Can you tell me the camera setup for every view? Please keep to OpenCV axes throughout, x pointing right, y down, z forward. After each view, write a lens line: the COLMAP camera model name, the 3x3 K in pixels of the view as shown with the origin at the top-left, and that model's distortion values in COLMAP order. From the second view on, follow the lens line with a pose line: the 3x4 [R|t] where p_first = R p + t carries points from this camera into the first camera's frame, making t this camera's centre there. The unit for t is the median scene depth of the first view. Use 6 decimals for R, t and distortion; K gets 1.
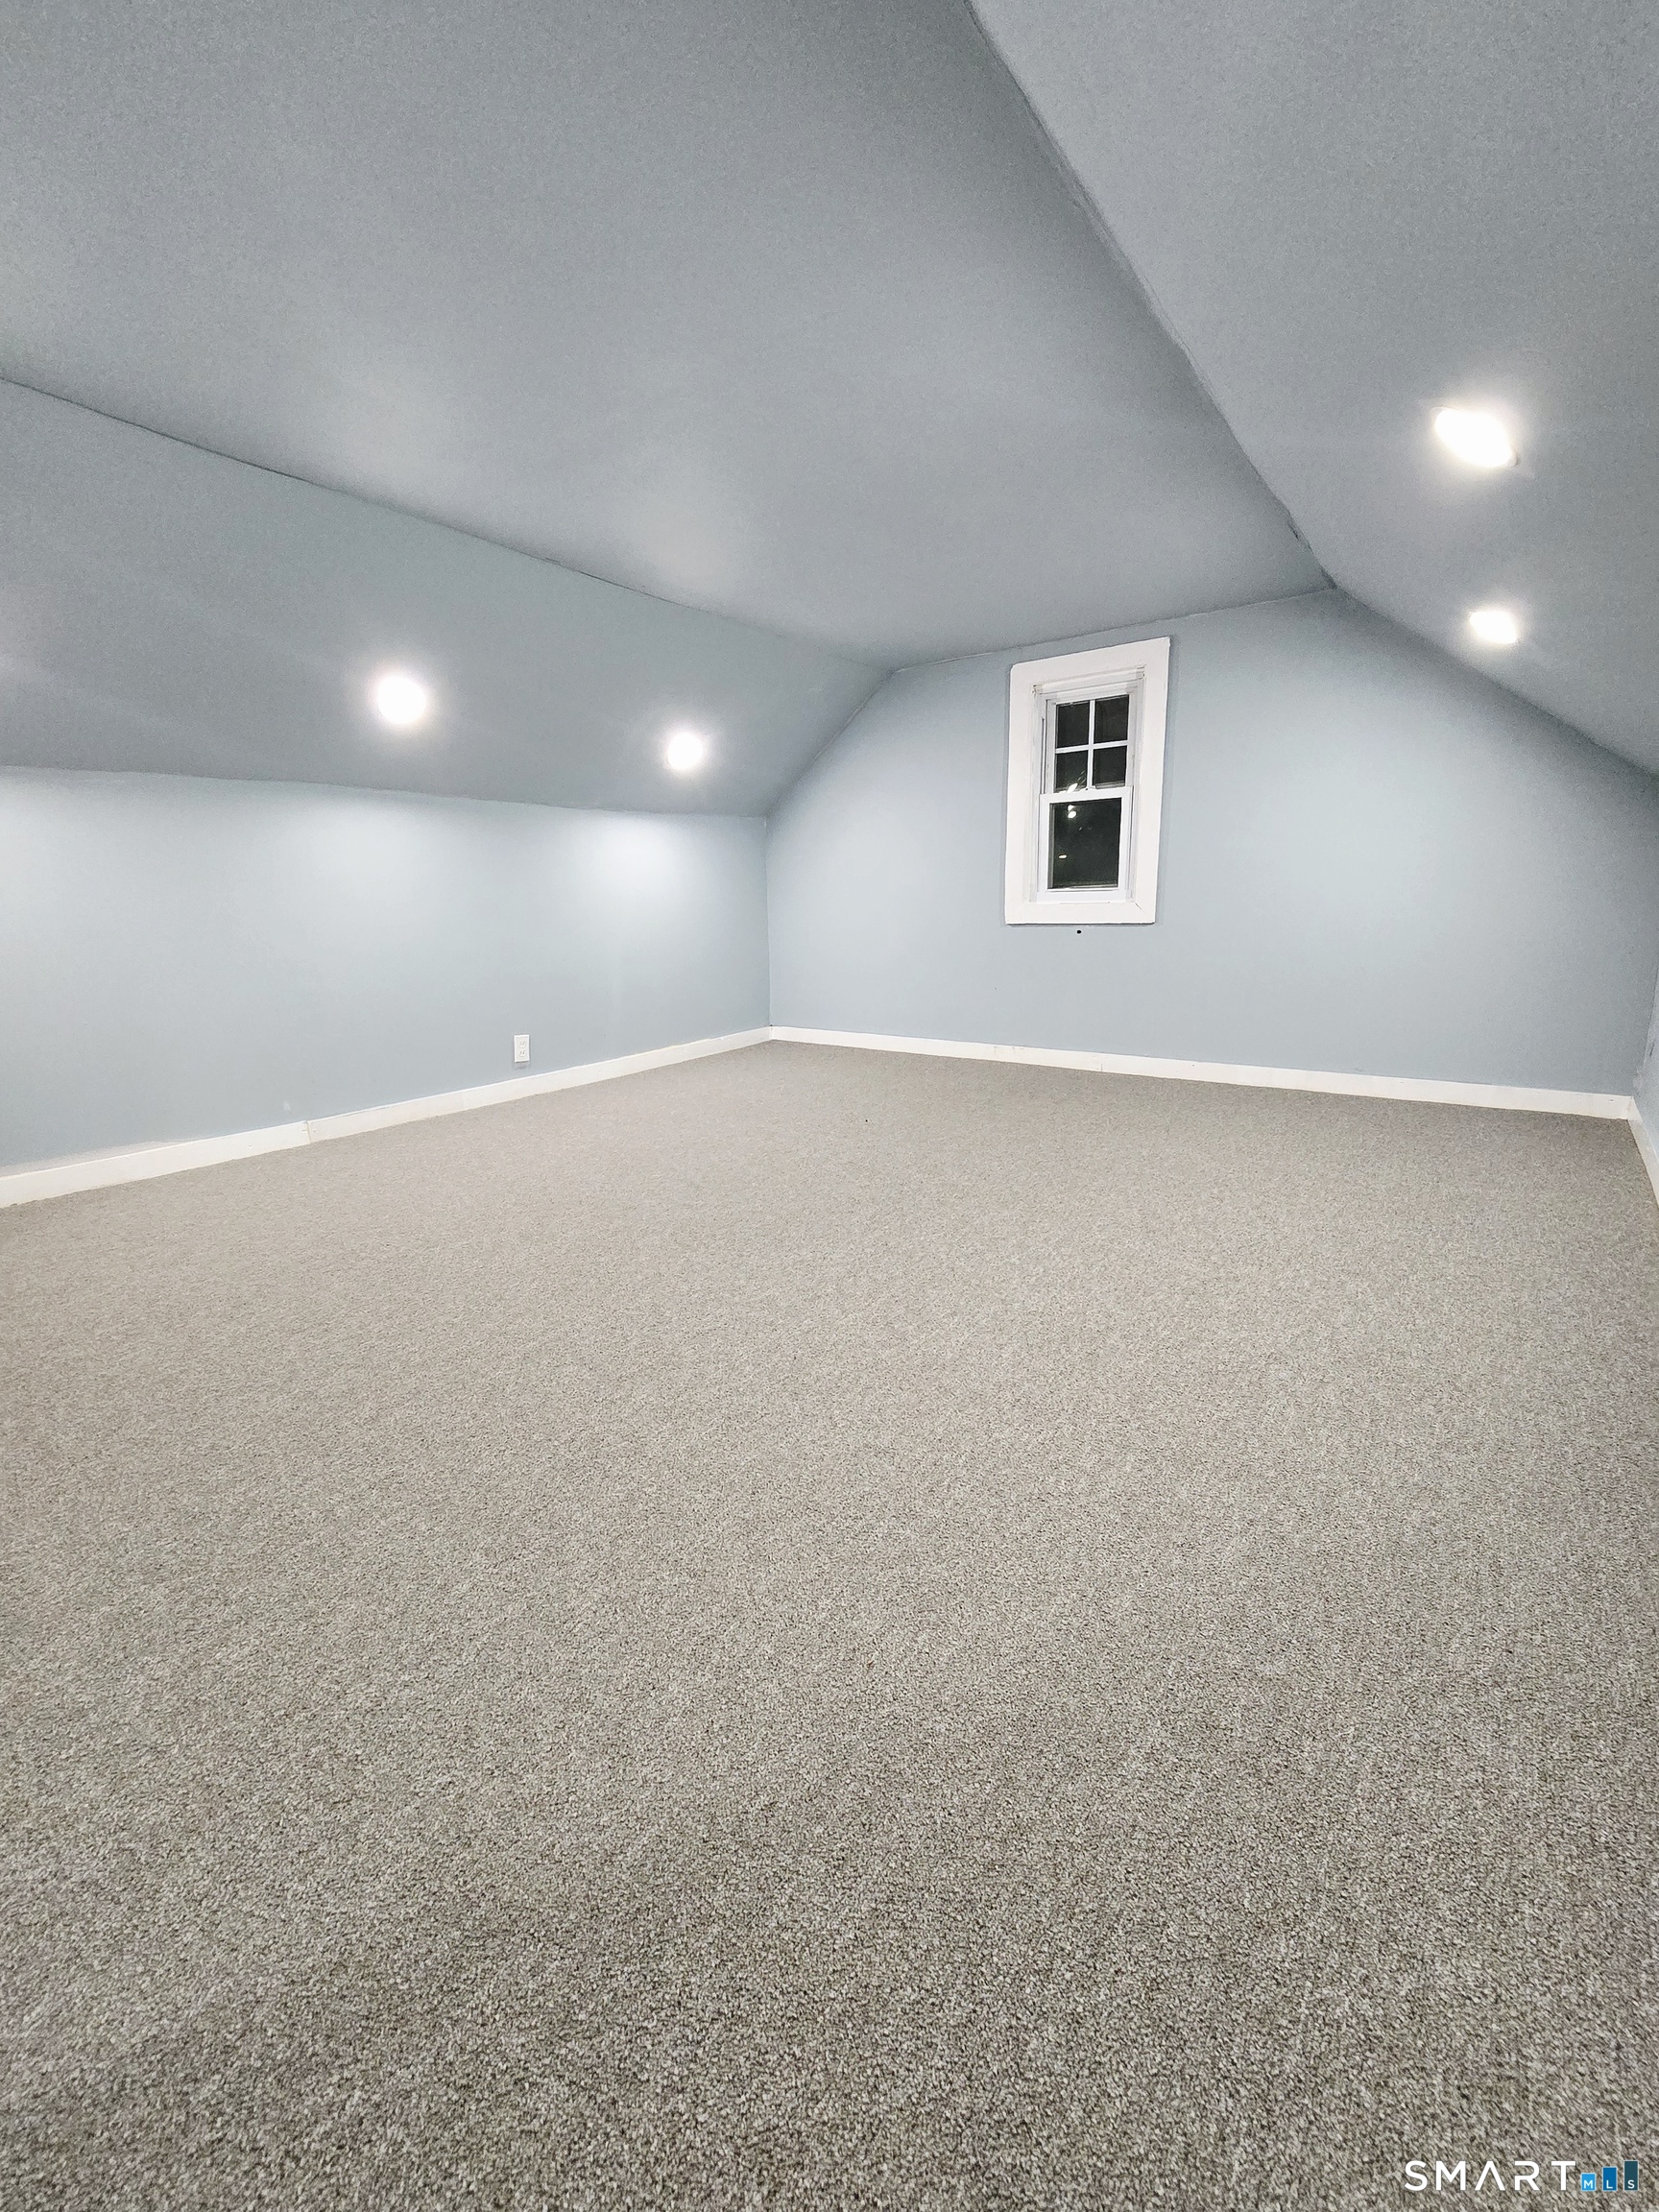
lens RADIAL K [[908.5, 0, 828.4], [0, 908.5, 1102.5], [0, 0, 1]] dist [-0.005317, 0.000281]
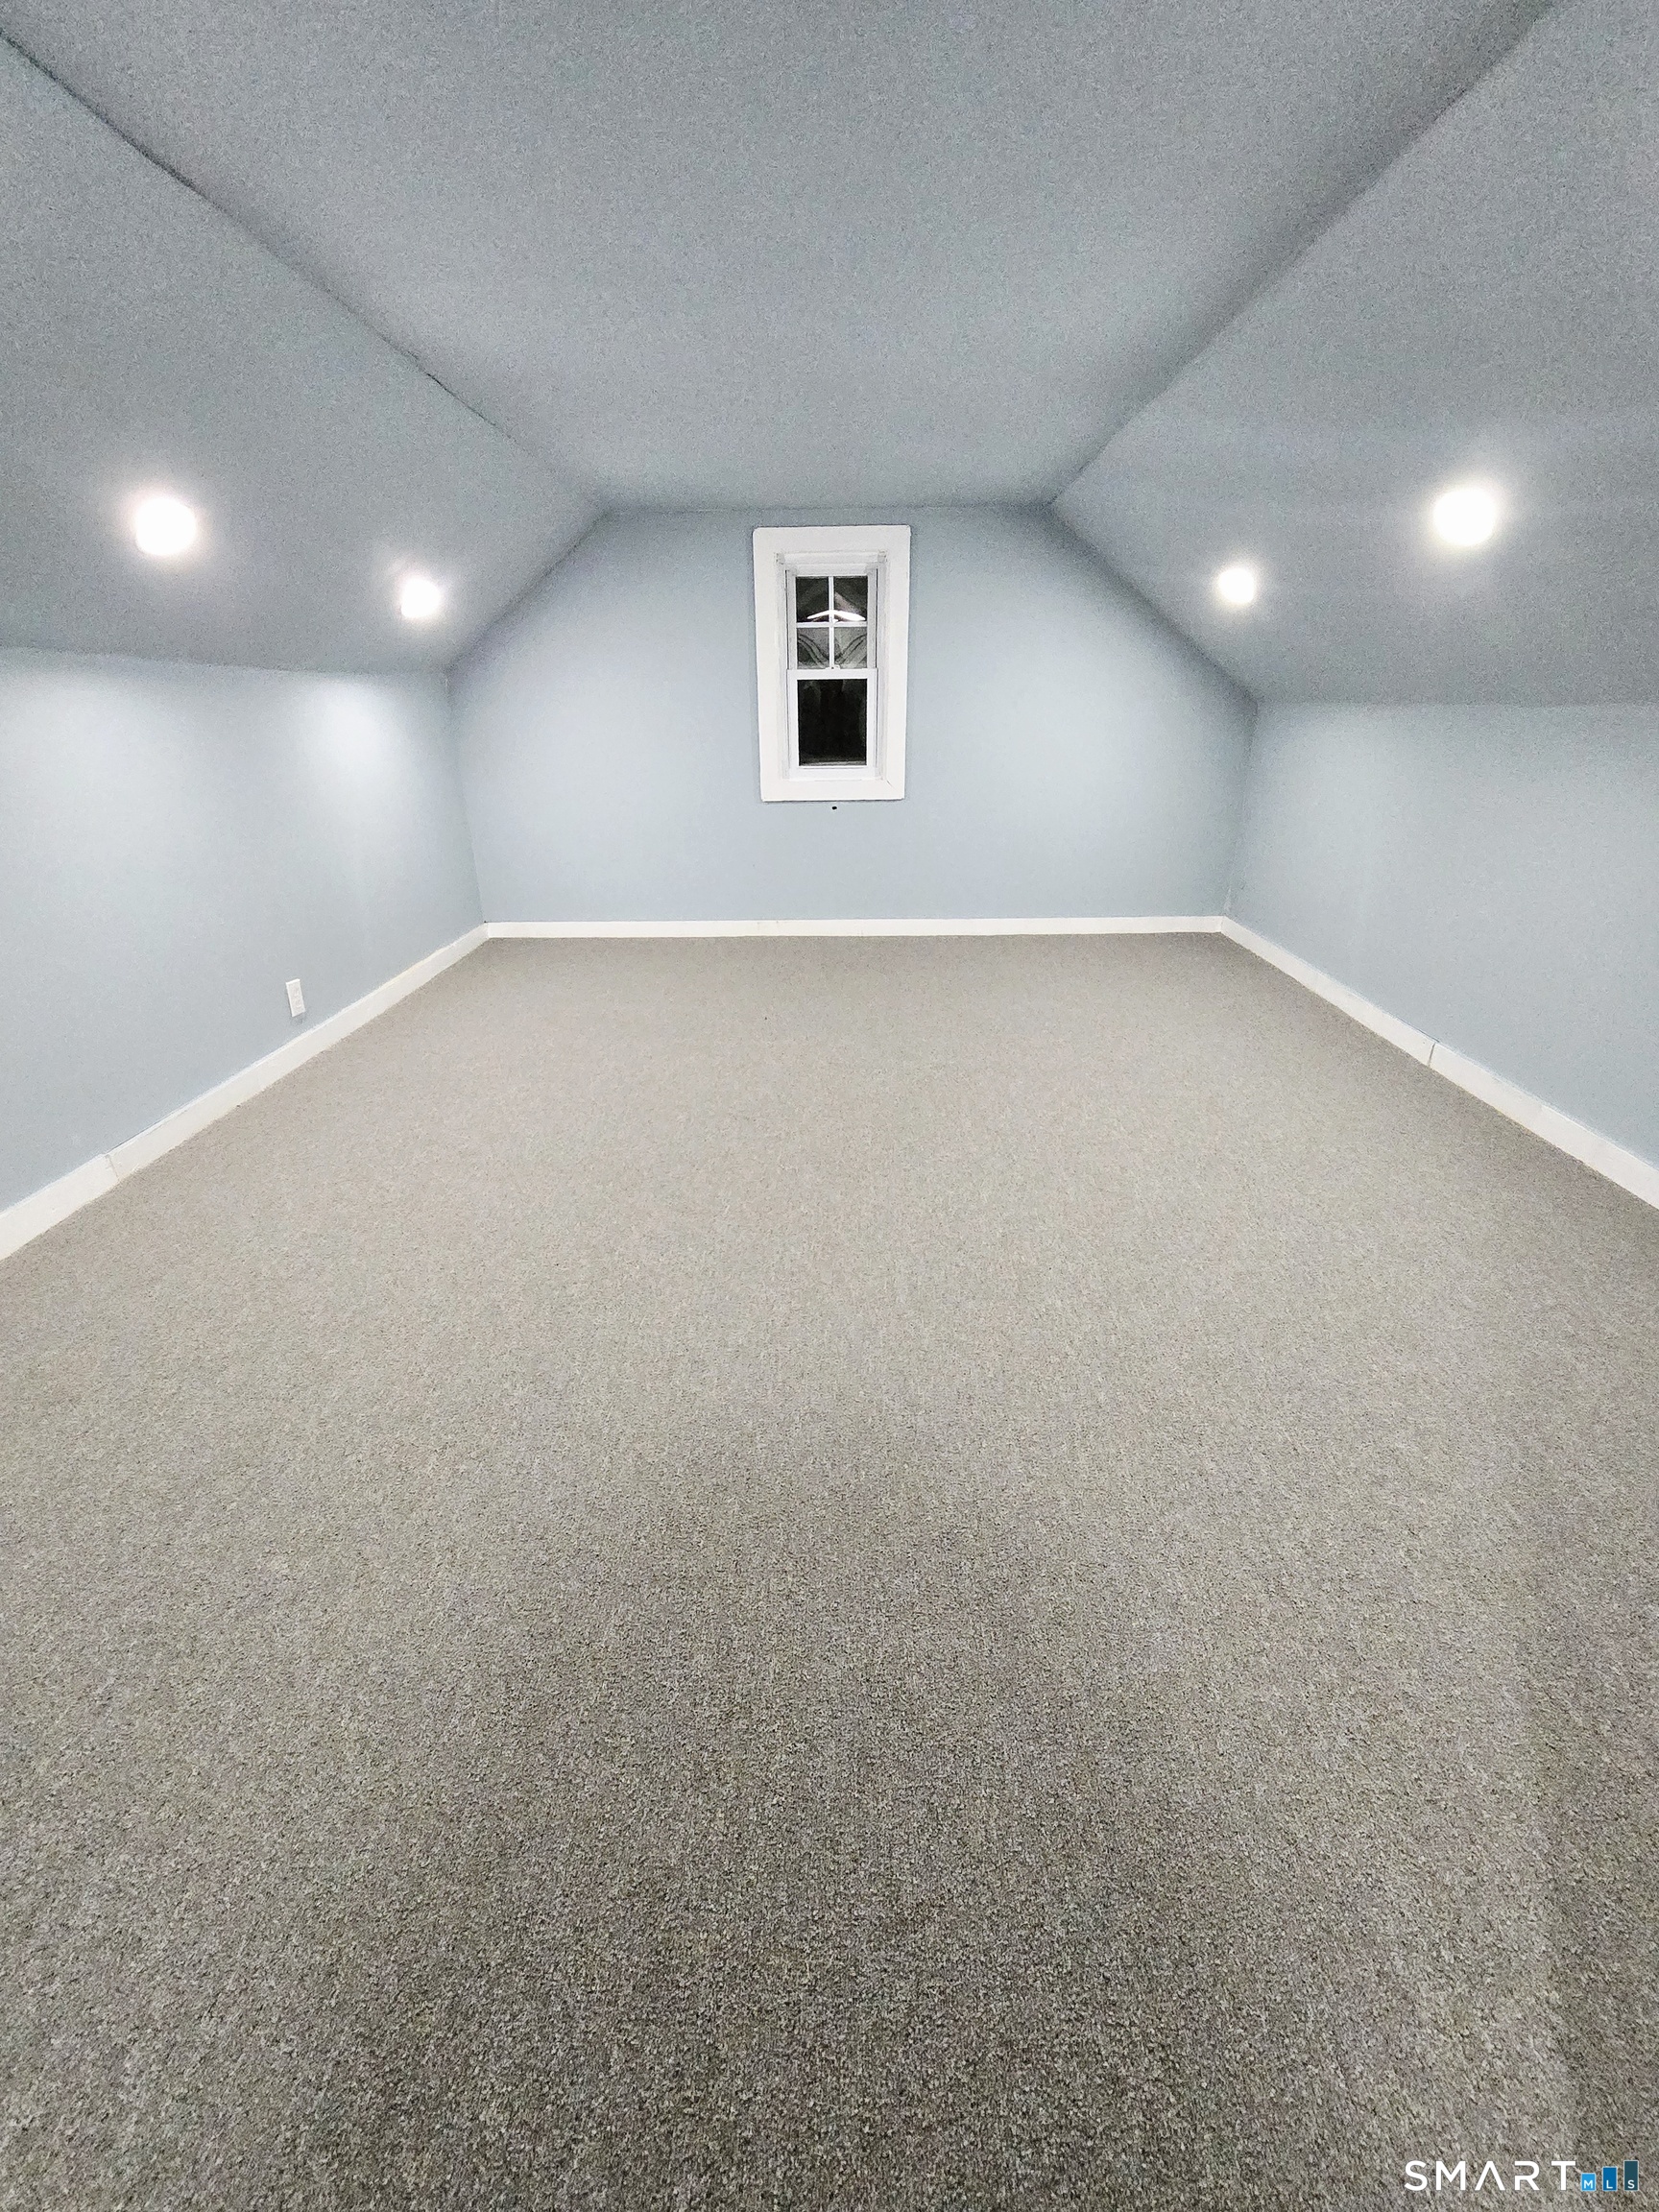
lens RADIAL K [[908.5, 0, 824.3], [0, 908.5, 1104.5], [0, 0, 1]] dist [-0.005317, 0.000281]
pose [[0.815821, -0.218913, 0.535270, -0.403447], [0.118981, 0.969320, 0.215088, -0.083804], [-0.565933, -0.111787, 0.816837, 0.093144]]
